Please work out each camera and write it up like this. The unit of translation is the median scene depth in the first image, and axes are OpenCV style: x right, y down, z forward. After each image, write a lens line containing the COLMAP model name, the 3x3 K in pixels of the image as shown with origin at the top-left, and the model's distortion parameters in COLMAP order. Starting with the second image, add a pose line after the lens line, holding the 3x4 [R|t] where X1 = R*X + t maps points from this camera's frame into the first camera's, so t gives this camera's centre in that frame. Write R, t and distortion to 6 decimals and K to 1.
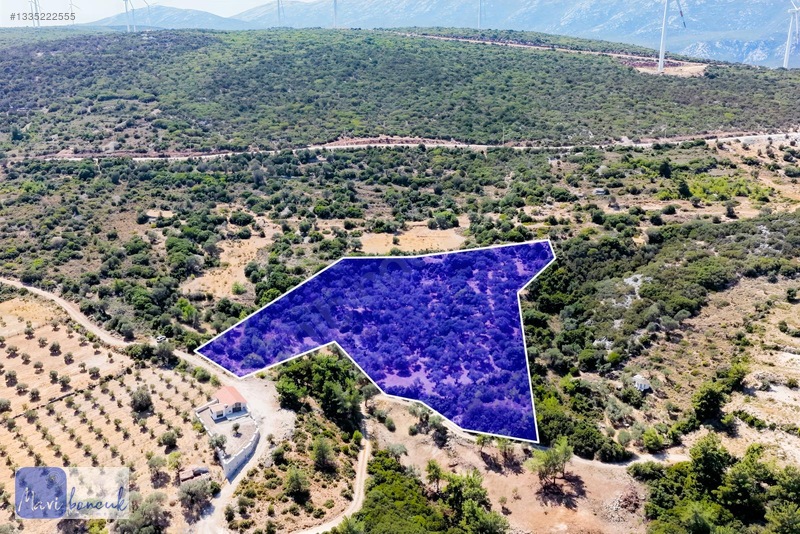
lens RADIAL K [[663.3, 0, 403.8], [0, 663.3, 271.3], [0, 0, 1]] dist [-0.017094, 0.042056]
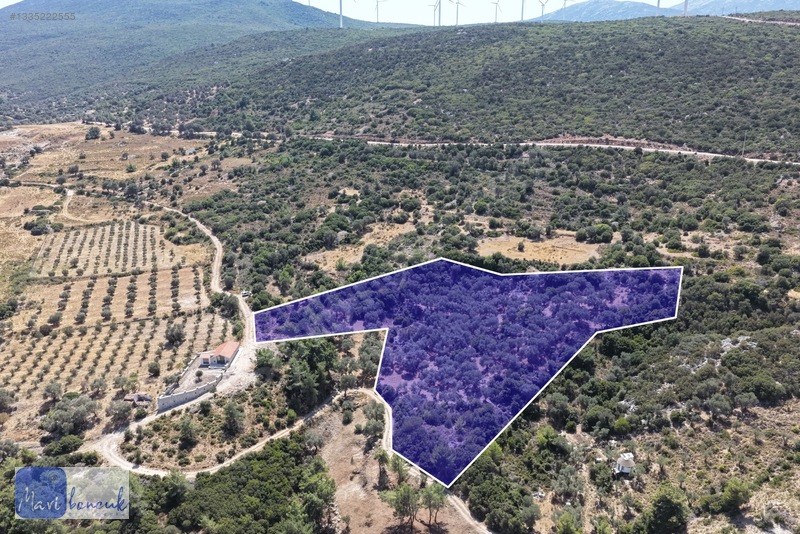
lens RADIAL K [[663.3, 0, 403.8], [0, 663.3, 271.3], [0, 0, 1]] dist [-0.017094, 0.042056]
pose [[0.814998, 0.172995, -0.553039, 0.452380], [-0.167219, 0.984007, 0.061380, -0.049935], [0.554813, 0.042454, 0.830891, 0.162436]]
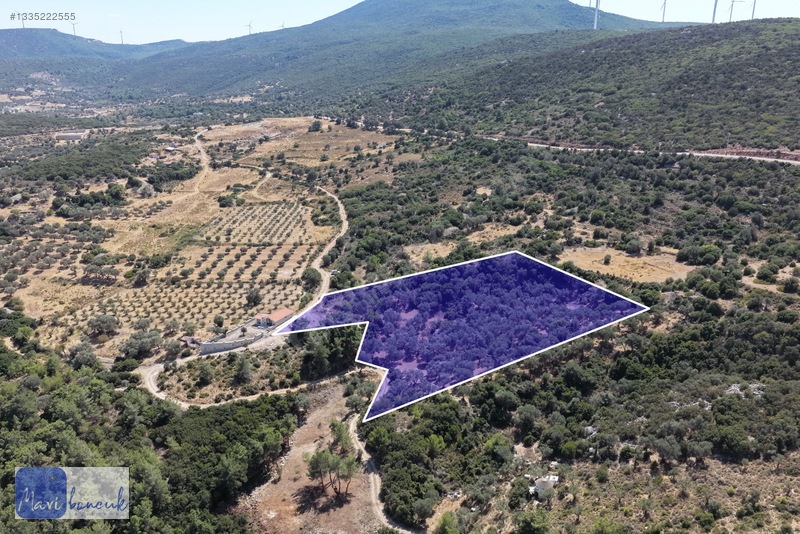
lens RADIAL K [[663.3, 0, 403.8], [0, 663.3, 271.3], [0, 0, 1]] dist [-0.017094, 0.042056]
pose [[0.506539, 0.254119, -0.823919, 0.696004], [-0.248493, 0.958062, 0.142721, -0.107183], [0.825633, 0.132445, 0.548442, 0.360608]]
